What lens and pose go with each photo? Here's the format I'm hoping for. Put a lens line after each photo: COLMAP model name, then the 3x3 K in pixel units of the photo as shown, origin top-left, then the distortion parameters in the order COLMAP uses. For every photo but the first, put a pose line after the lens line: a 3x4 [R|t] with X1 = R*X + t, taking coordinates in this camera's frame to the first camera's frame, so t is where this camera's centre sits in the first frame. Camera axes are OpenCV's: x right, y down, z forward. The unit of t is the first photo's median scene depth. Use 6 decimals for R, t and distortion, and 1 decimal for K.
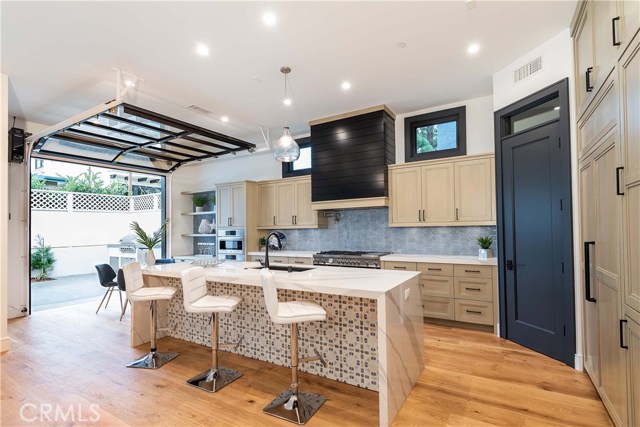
lens RADIAL K [[316.9, 0, 318.7], [0, 316.9, 217.4], [0, 0, 1]] dist [0.009288, -0.000265]
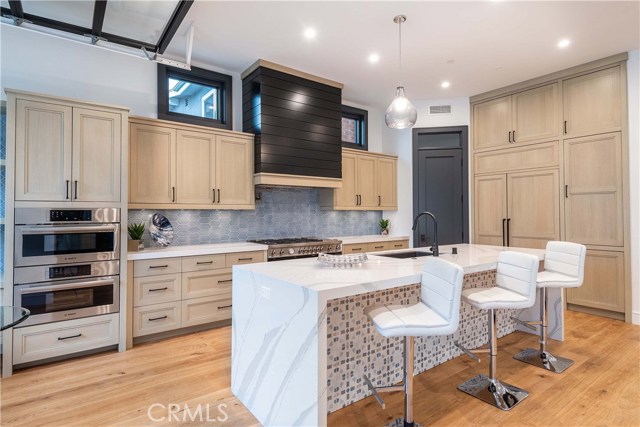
lens RADIAL K [[346.6, 0, 329.9], [0, 346.6, 206.6], [0, 0, 1]] dist [0.016498, -0.006745]
pose [[0.359145, 0.032845, 0.932704, -0.777559], [-0.037832, 0.999071, -0.020615, 0.042781], [-0.932515, -0.027882, 0.360054, 0.637612]]
